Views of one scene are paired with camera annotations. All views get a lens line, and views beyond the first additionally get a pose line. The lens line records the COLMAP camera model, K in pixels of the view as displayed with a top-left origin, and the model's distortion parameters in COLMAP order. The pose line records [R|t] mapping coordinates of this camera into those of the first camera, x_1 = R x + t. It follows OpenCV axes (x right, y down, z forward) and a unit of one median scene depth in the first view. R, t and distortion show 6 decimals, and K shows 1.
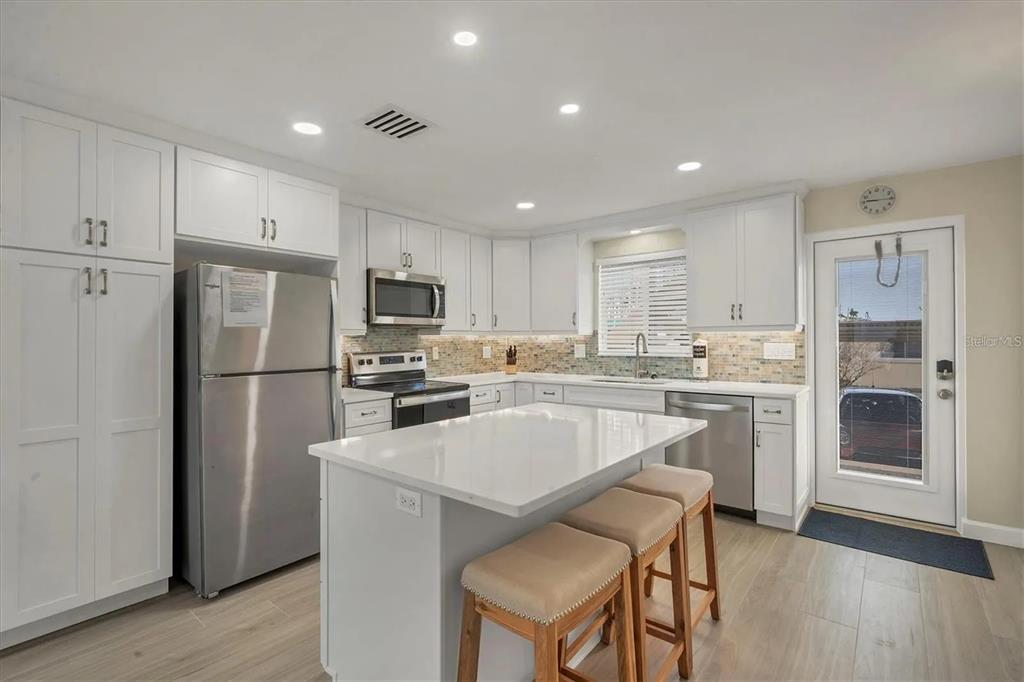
lens RADIAL K [[474.3, 0, 505.2], [0, 474.3, 336.9], [0, 0, 1]] dist [-0.001085, -0.000060]
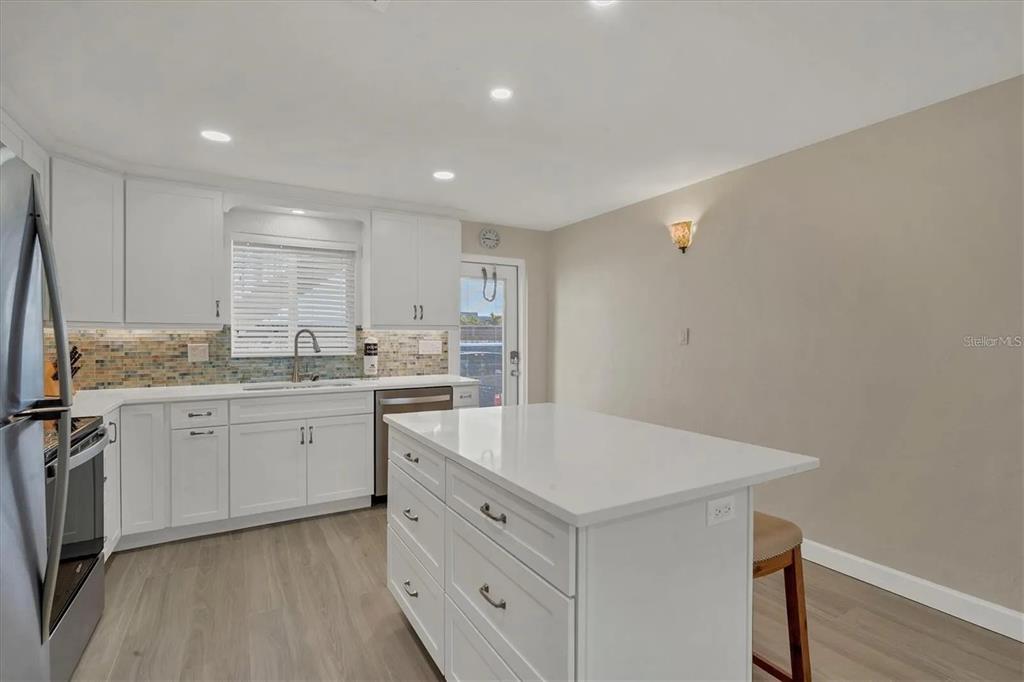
lens RADIAL K [[474.3, 0, 505.2], [0, 474.3, 336.9], [0, 0, 1]] dist [-0.001085, -0.000060]
pose [[0.363029, 0.004364, 0.931768, -0.377809], [-0.008001, 0.999967, -0.001566, 0.003588], [-0.931744, -0.006887, 0.363051, 0.326634]]
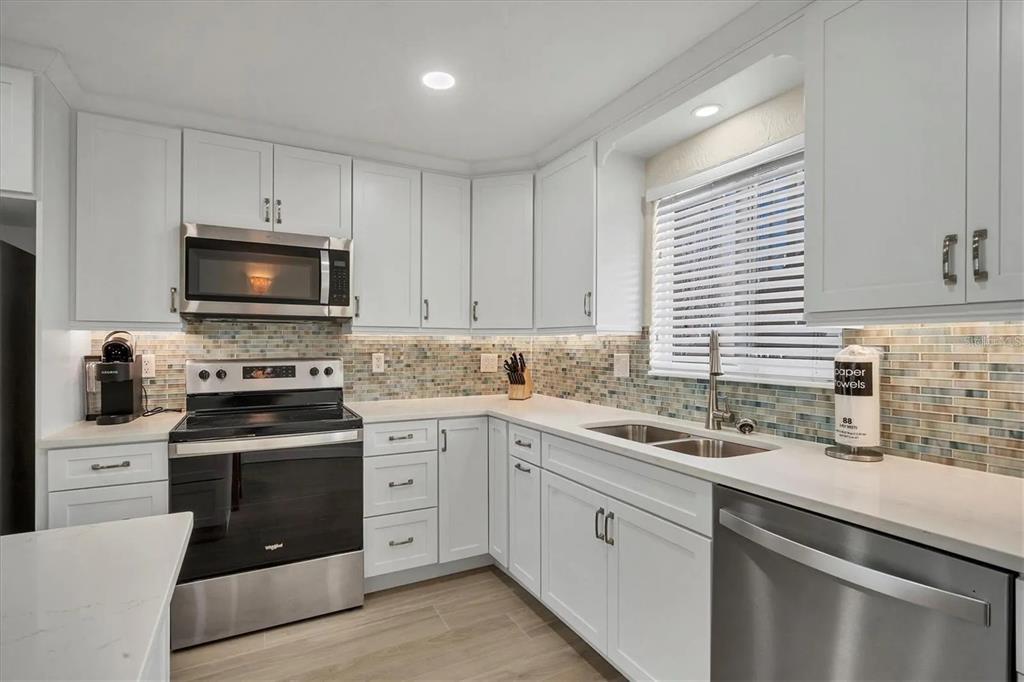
lens RADIAL K [[490.8, 0, 487.2], [0, 490.8, 343.0], [0, 0, 1]] dist [-0.000799, -0.000066]
pose [[0.914039, 0.009797, -0.405508, 0.265912], [-0.008772, 0.999952, 0.004386, 0.003591], [0.405531, -0.000452, 0.914081, 0.461341]]
